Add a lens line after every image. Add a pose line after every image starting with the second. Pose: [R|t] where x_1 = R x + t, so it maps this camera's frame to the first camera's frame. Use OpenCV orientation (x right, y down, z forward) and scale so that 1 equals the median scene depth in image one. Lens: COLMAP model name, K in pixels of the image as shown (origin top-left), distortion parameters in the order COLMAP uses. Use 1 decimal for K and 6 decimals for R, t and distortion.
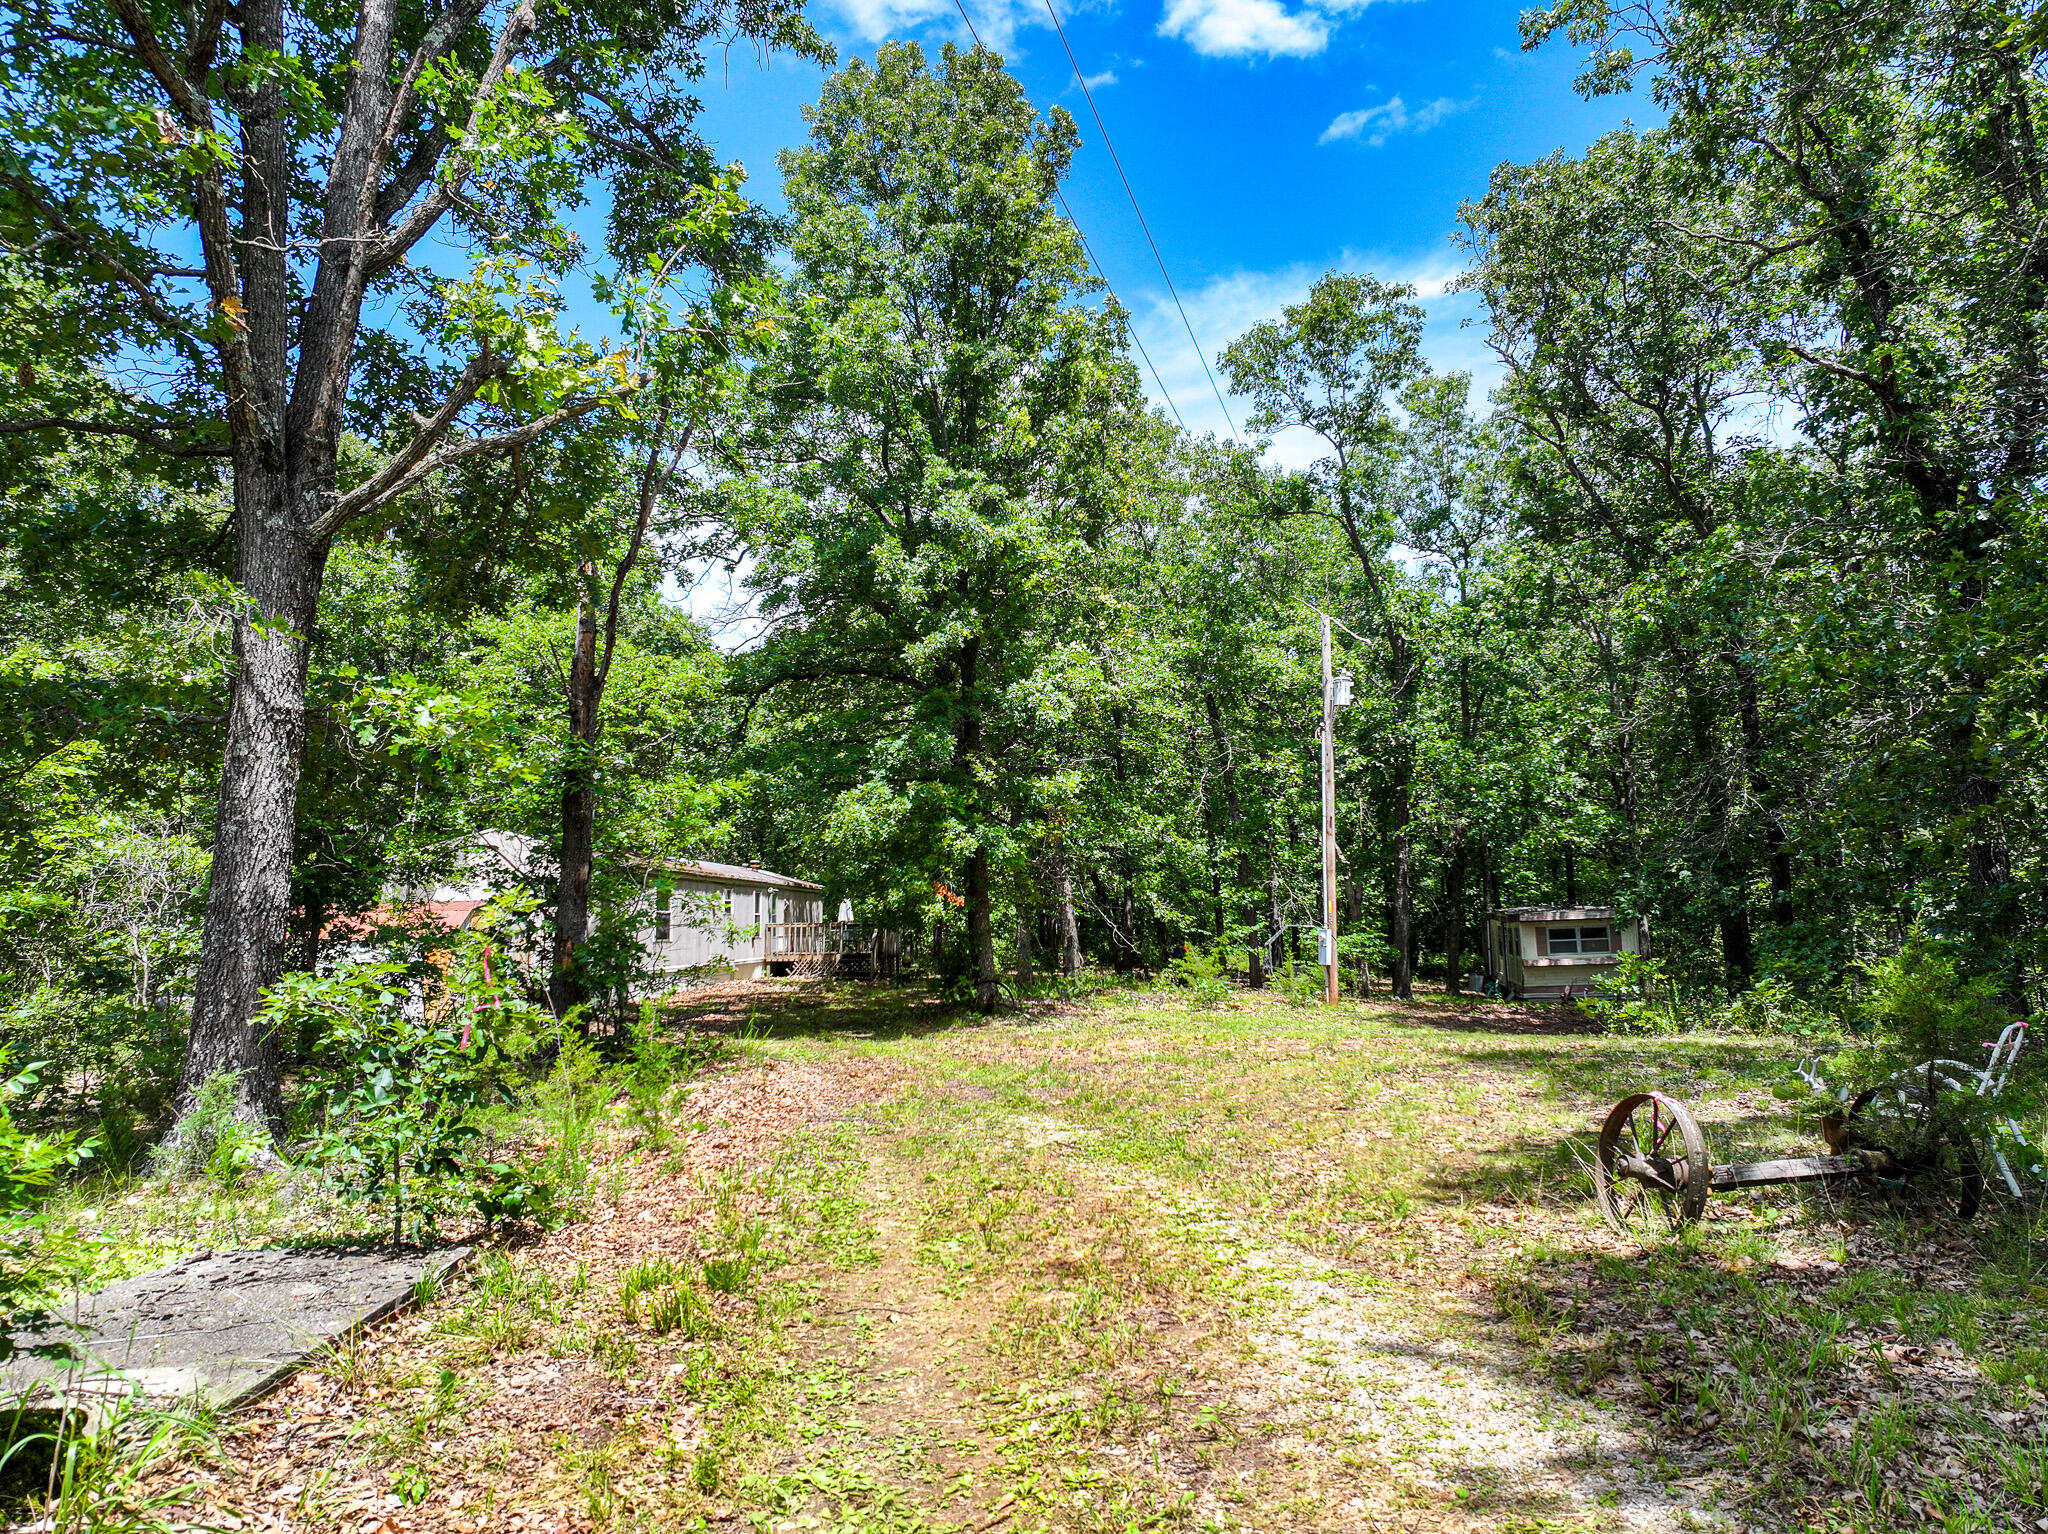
lens RADIAL K [[1445.3, 0, 1052.8], [0, 1445.3, 771.6], [0, 0, 1]] dist [-0.002067, 0.017263]
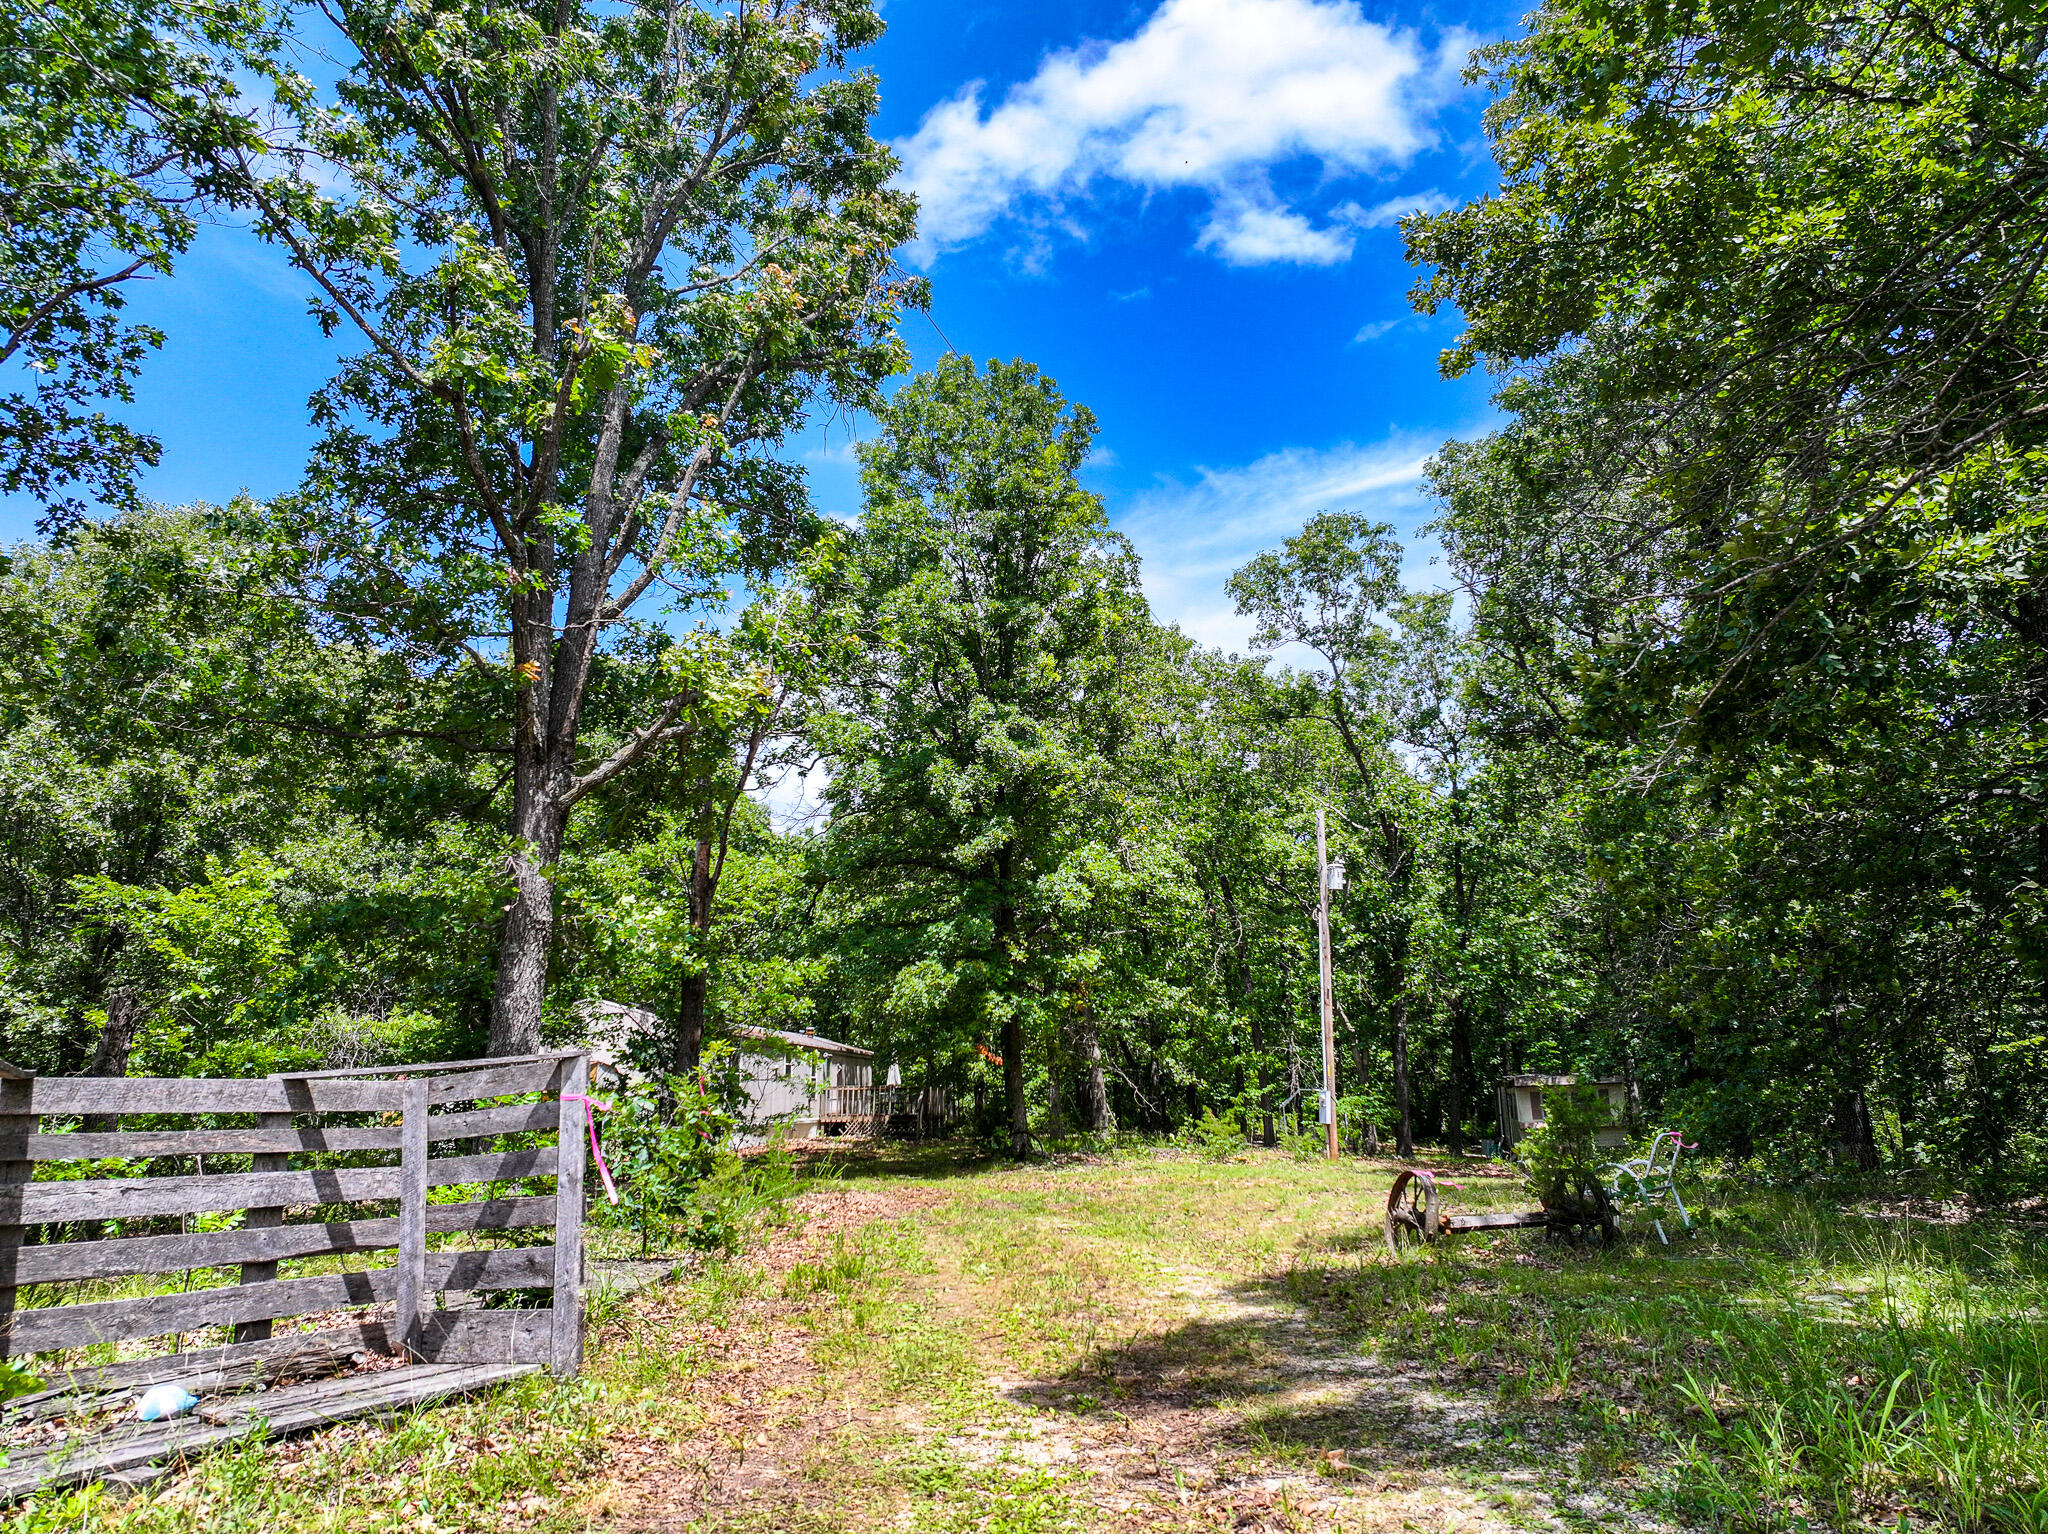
lens RADIAL K [[1445.3, 0, 1046.7], [0, 1445.3, 758.9], [0, 0, 1]] dist [-0.002067, 0.017263]
pose [[0.999438, -0.003498, -0.033332, 0.014276], [-0.000664, 0.992278, -0.124031, -0.007889], [0.033508, 0.123984, 0.991718, -0.172695]]
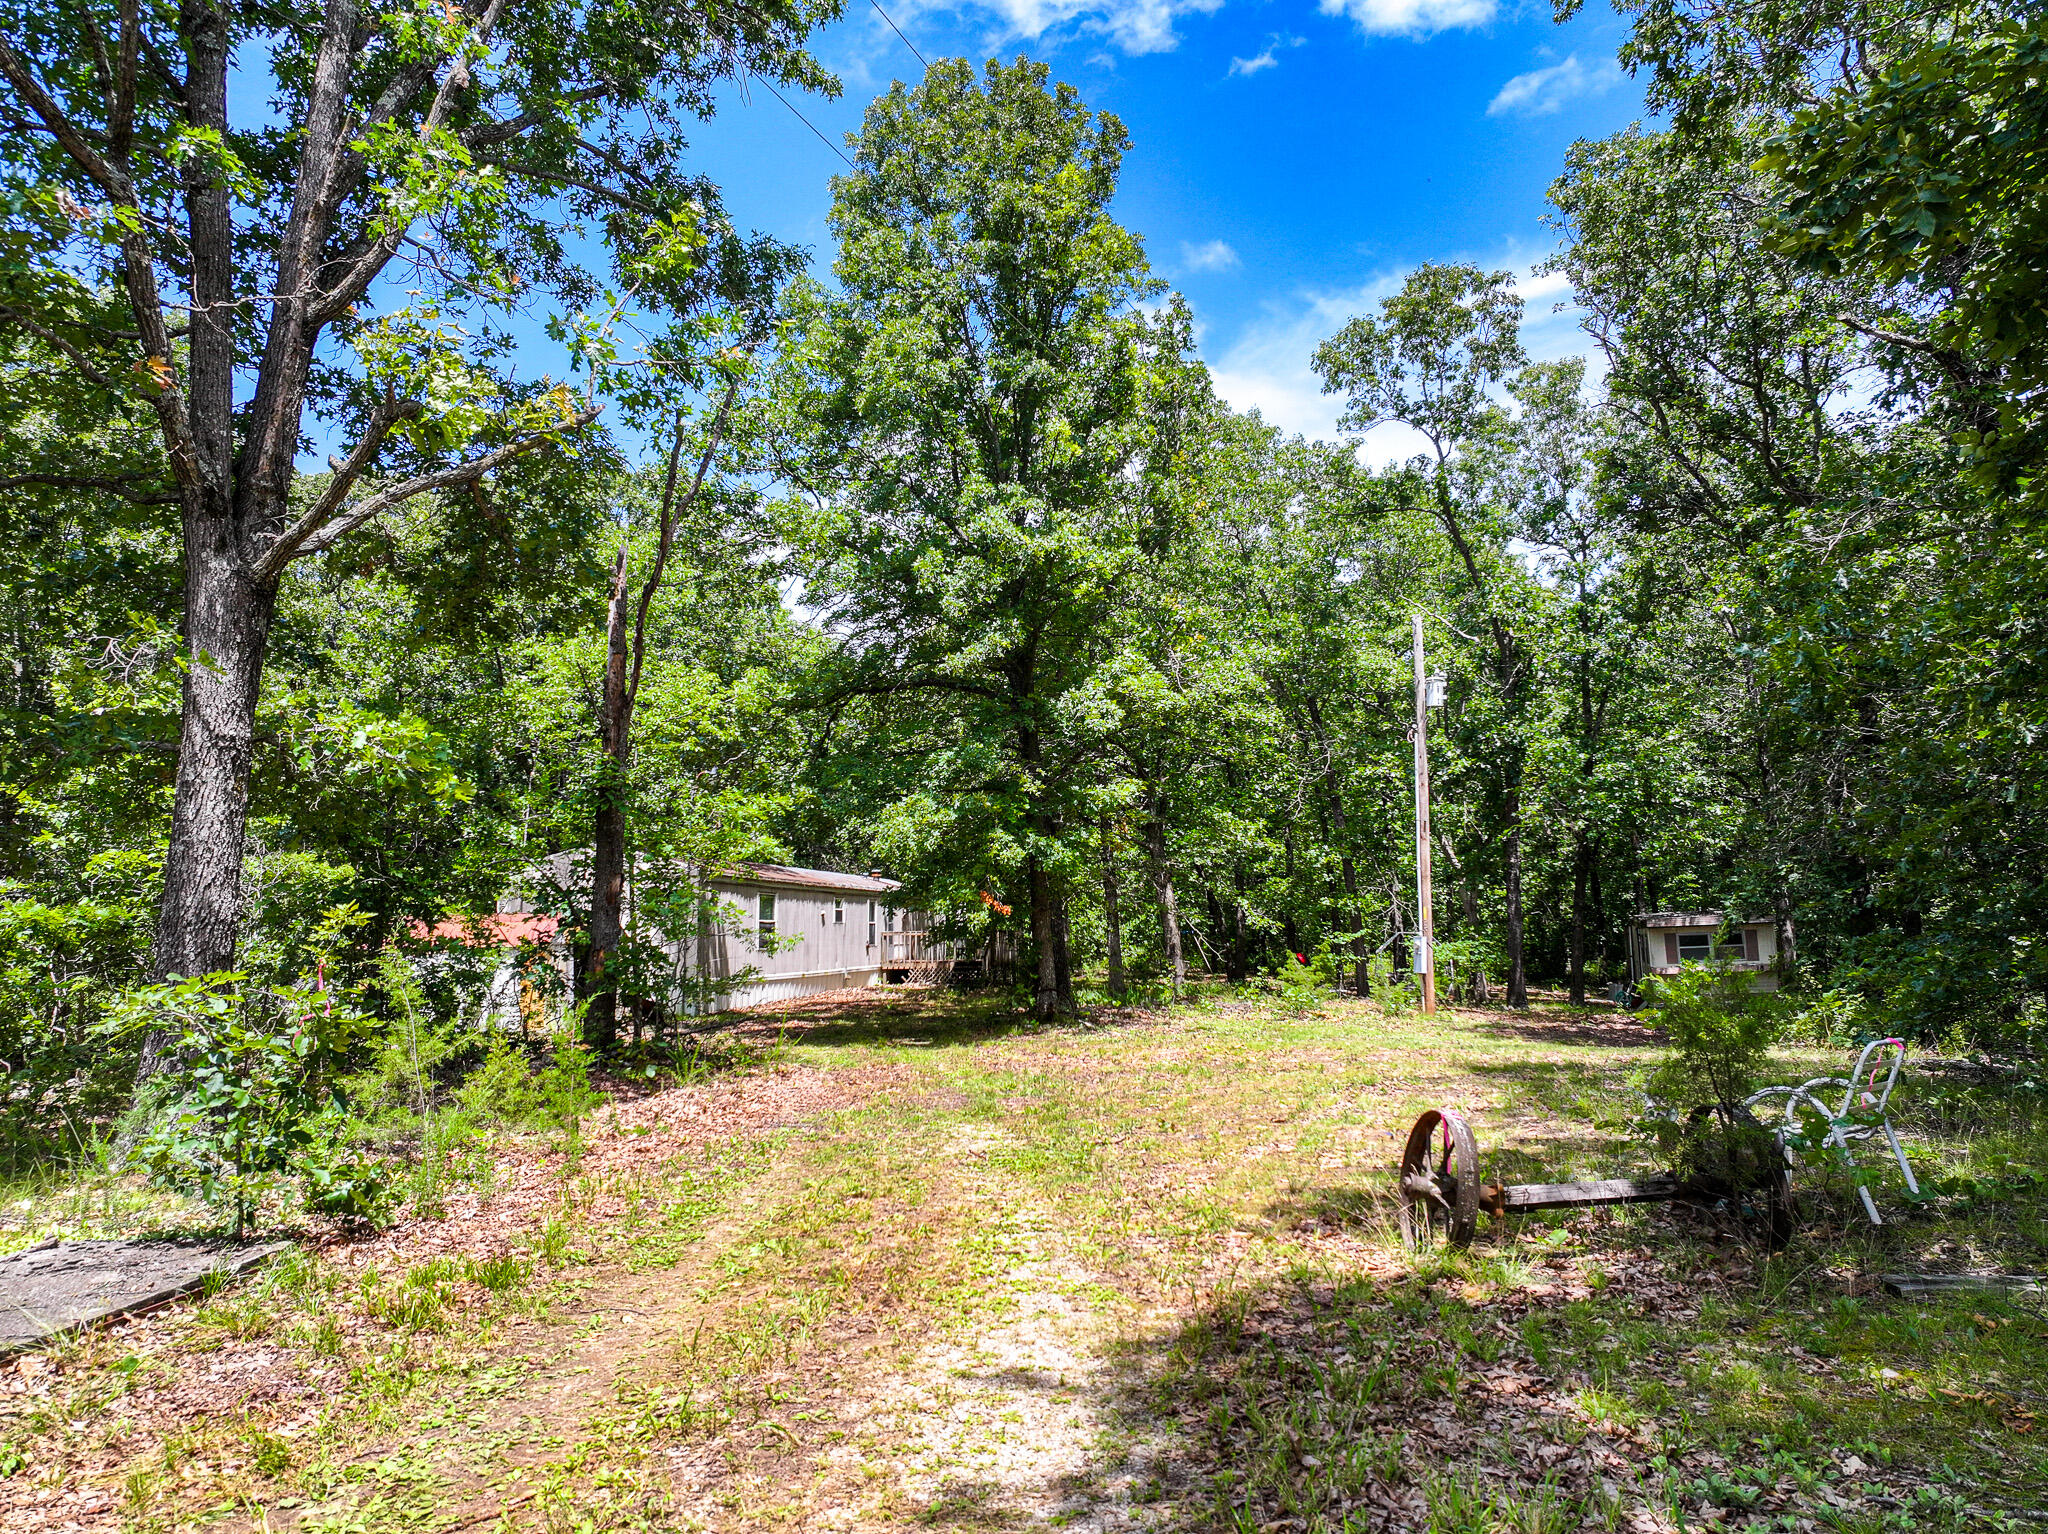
lens RADIAL K [[1445.3, 0, 1046.1], [0, 1445.3, 773.5], [0, 0, 1]] dist [-0.002067, 0.017263]
pose [[0.992552, -0.015997, -0.120769, 0.068574], [0.015575, 0.999869, -0.004438, -0.000503], [0.120824, 0.002524, 0.992671, 0.002200]]
